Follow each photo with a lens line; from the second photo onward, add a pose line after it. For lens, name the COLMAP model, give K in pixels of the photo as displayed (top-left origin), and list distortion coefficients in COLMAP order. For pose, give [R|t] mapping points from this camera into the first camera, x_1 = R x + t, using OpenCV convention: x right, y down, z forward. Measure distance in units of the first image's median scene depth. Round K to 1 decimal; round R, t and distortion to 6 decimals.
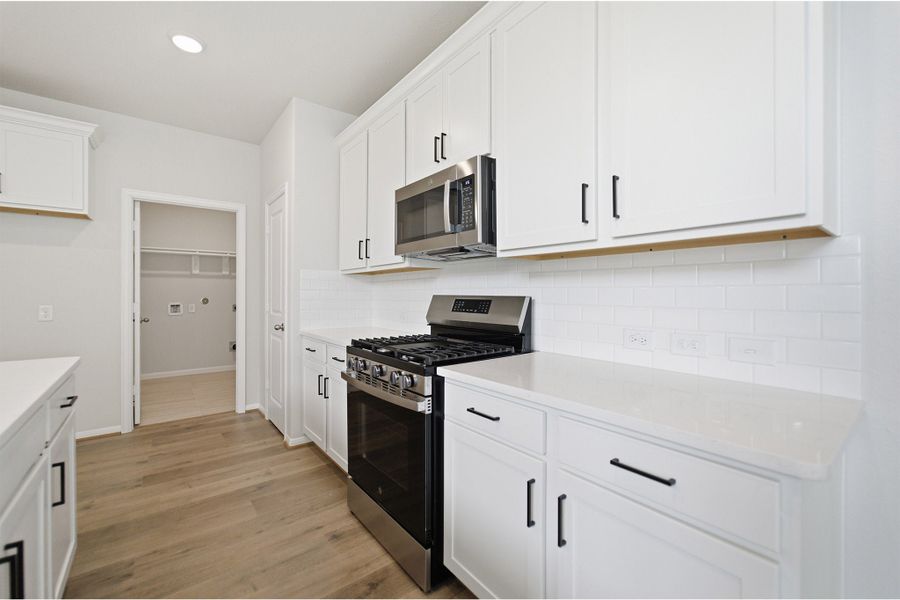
lens RADIAL K [[366.5, 0, 446.7], [0, 366.5, 295.0], [0, 0, 1]] dist [-0.009743, 0.002604]
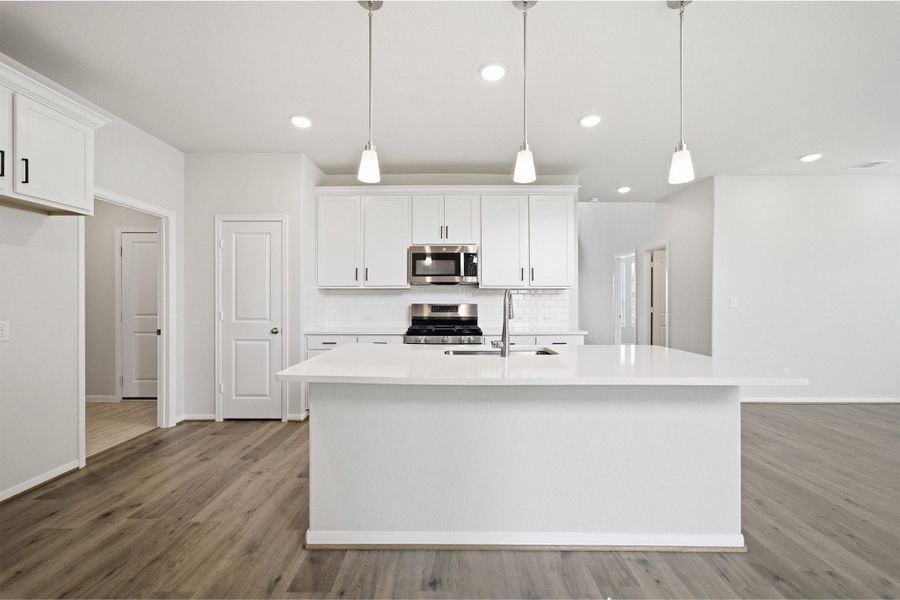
lens RADIAL K [[366.5, 0, 451.6], [0, 366.5, 295.9], [0, 0, 1]] dist [-0.009743, 0.002604]
pose [[0.606902, 0.007268, 0.794744, -1.460972], [0.004250, 0.999914, -0.012390, -0.015271], [-0.794766, 0.010898, 0.606819, -0.295694]]
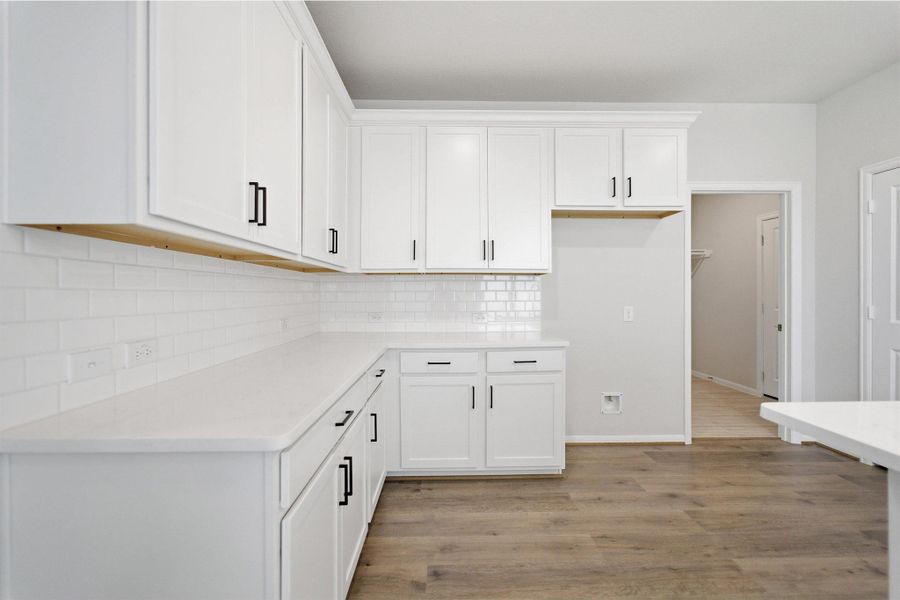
lens RADIAL K [[366.5, 0, 434.5], [0, 366.5, 292.7], [0, 0, 1]] dist [-0.009743, 0.002604]
pose [[0.802553, -0.001216, -0.596580, -1.192185], [-0.001233, 0.999992, -0.003697, -0.005886], [0.596580, 0.003702, 0.802545, -0.181904]]
